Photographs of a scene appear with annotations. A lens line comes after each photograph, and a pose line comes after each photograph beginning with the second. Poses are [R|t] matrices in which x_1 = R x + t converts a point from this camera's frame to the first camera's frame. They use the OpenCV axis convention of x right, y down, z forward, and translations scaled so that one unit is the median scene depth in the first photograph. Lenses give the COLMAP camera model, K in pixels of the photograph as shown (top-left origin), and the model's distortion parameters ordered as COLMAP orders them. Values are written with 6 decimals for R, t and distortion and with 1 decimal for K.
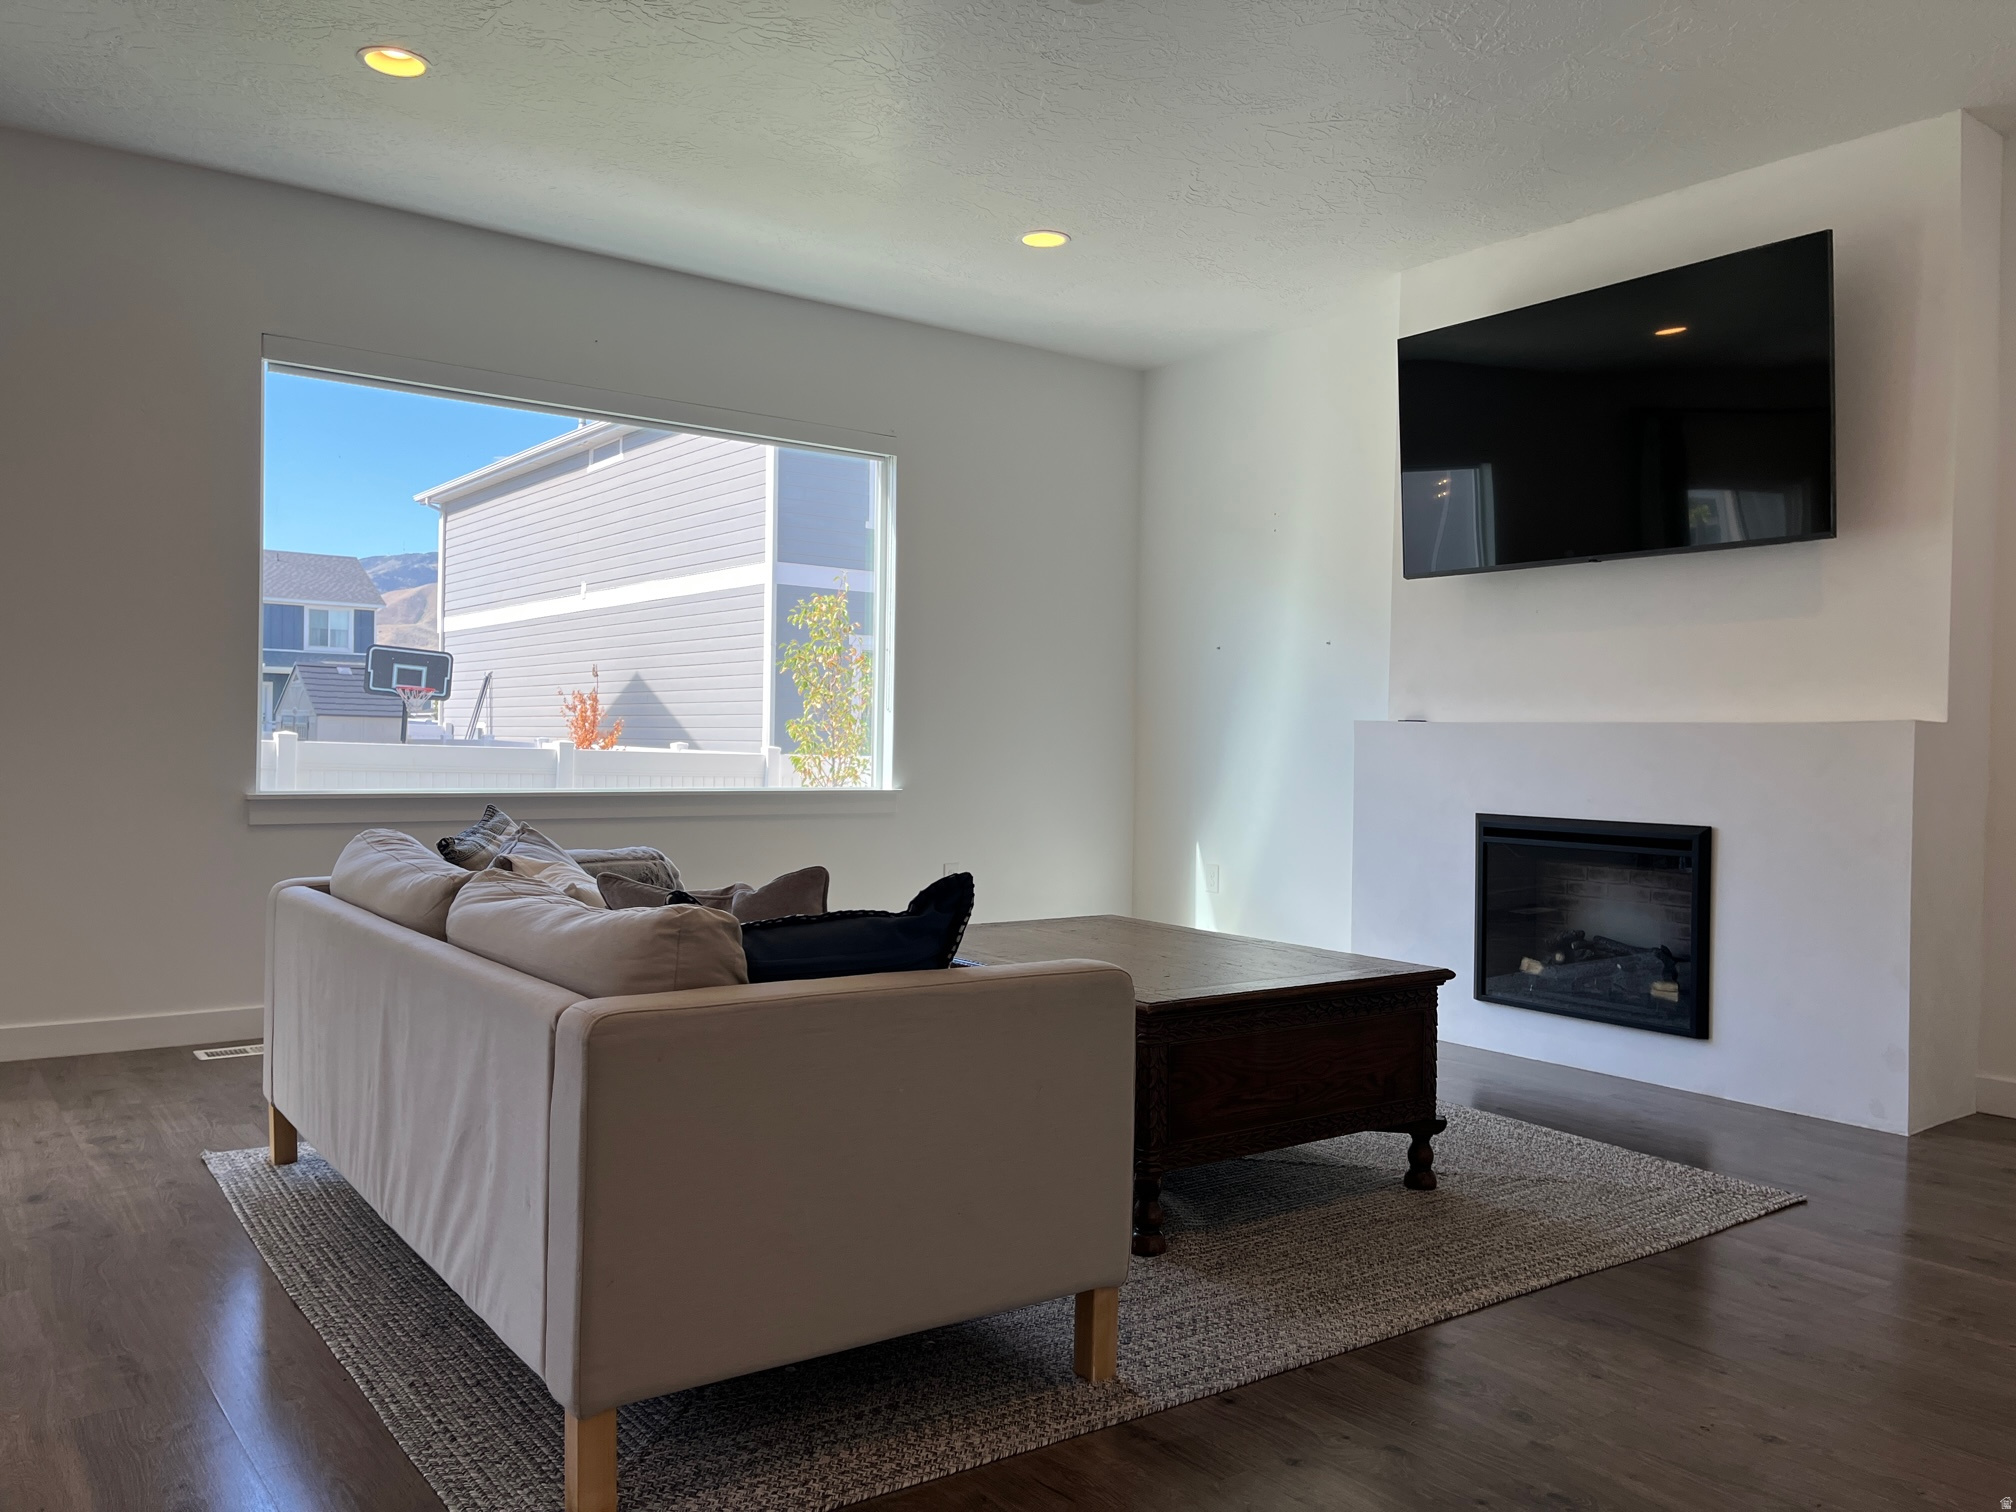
lens RADIAL K [[1497.0, 0, 1008.0], [0, 1497.0, 756.0], [0, 0, 1]] dist [0.004978, -0.049357]
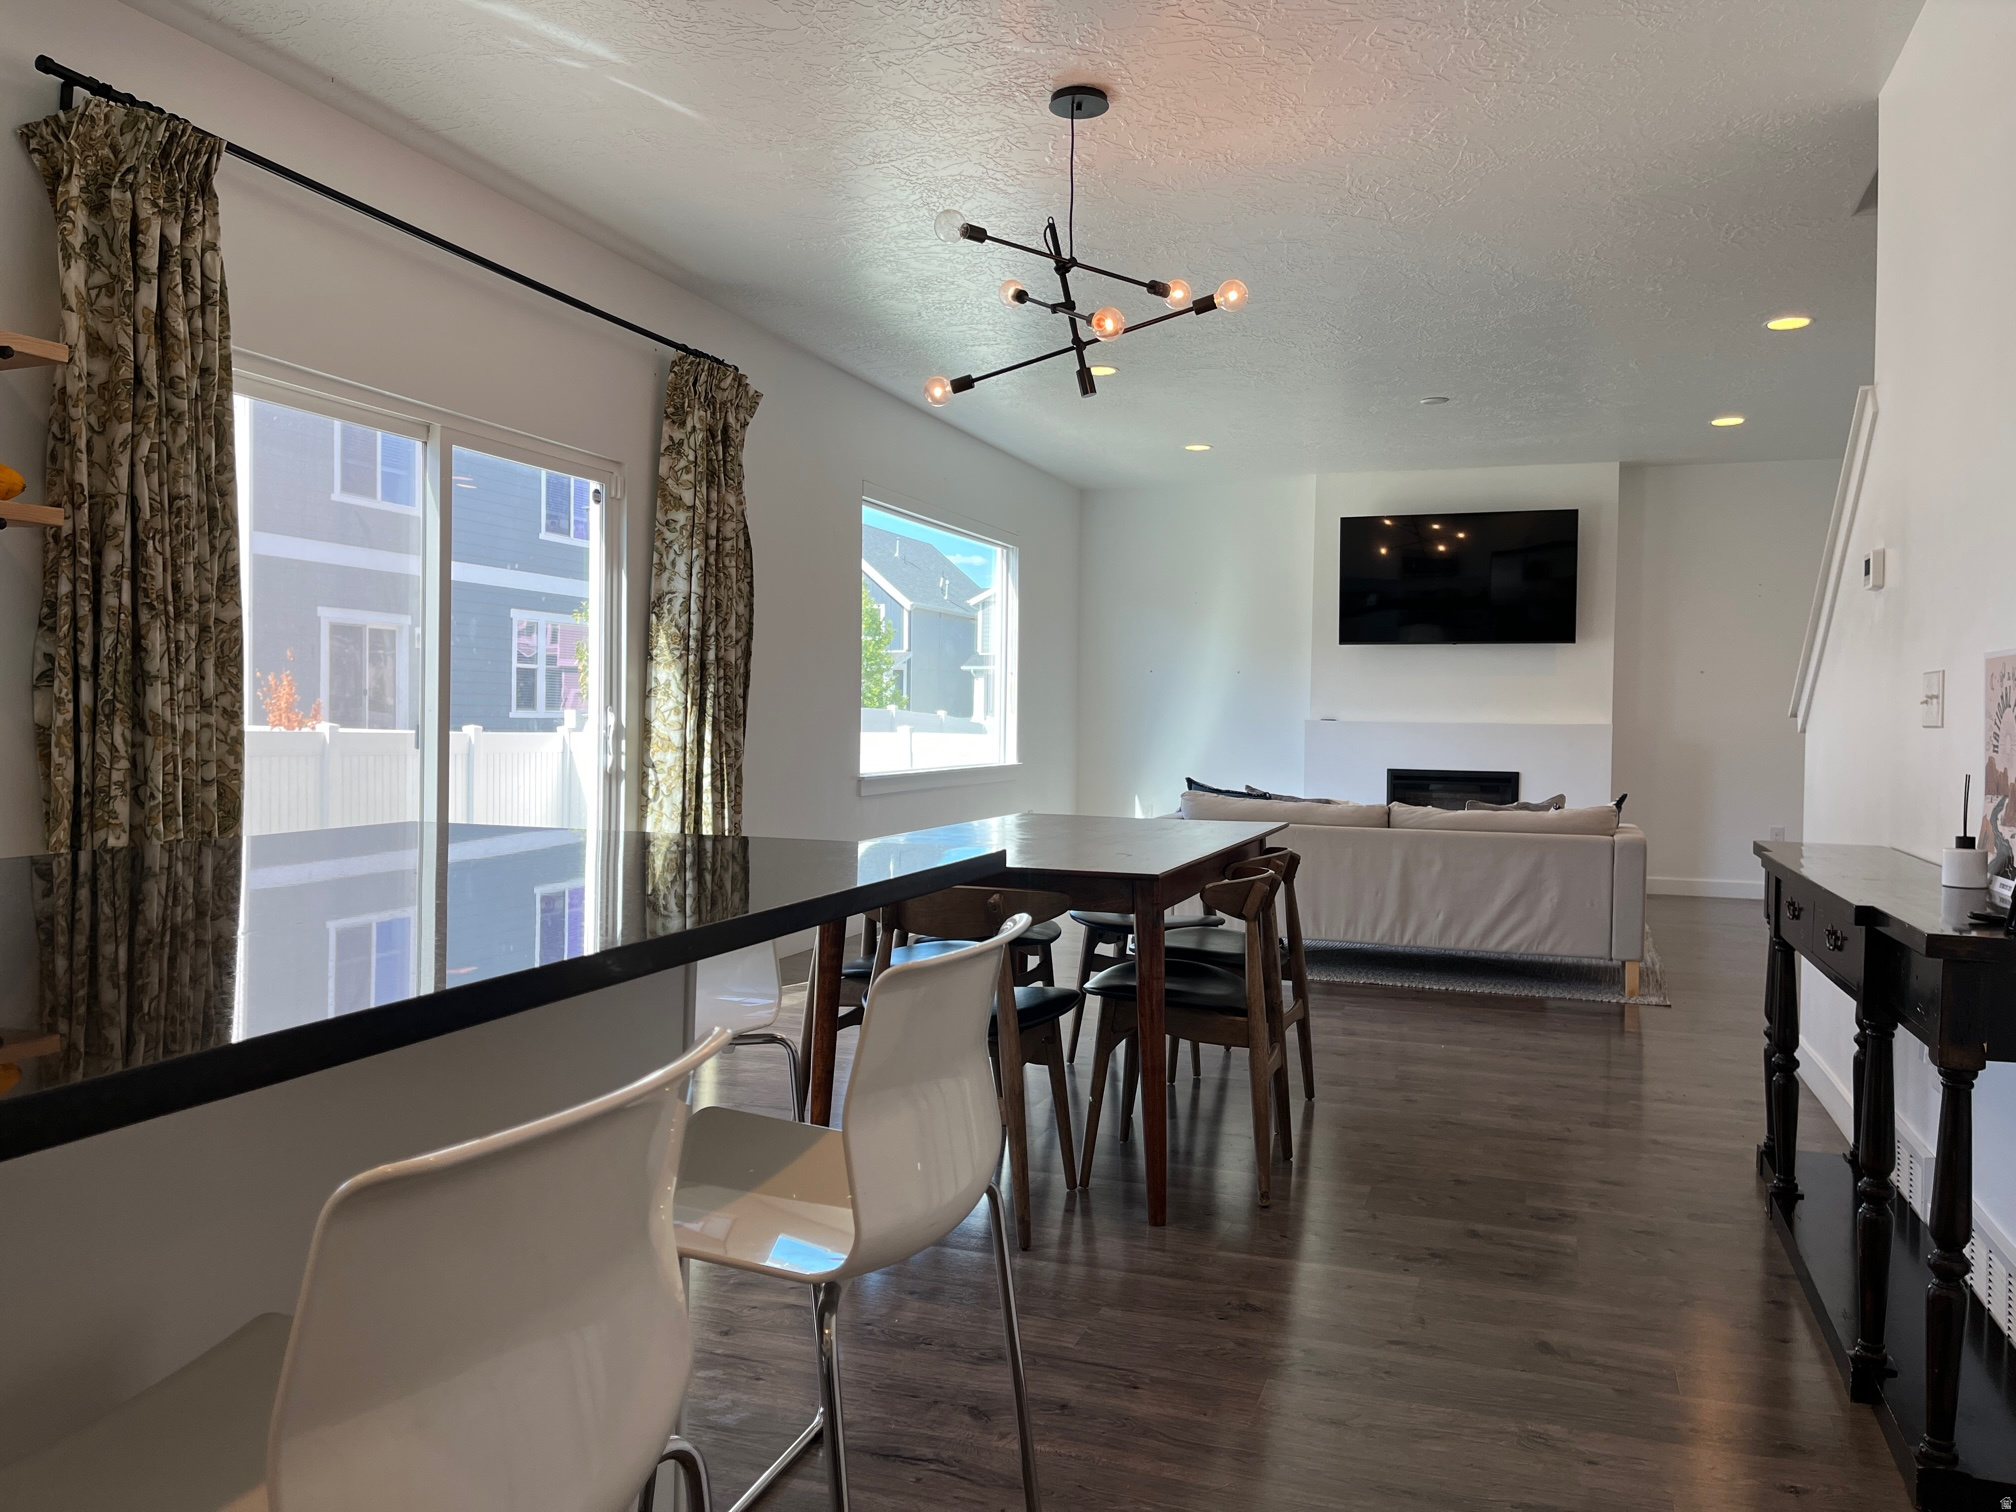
lens RADIAL K [[1497.0, 0, 1008.0], [0, 1497.0, 756.0], [0, 0, 1]] dist [0.004978, -0.049357]
pose [[0.826912, -0.019557, 0.561991, -1.287412], [0.007695, 0.999695, 0.023468, -0.029285], [-0.562279, -0.015081, 0.826810, -0.365475]]
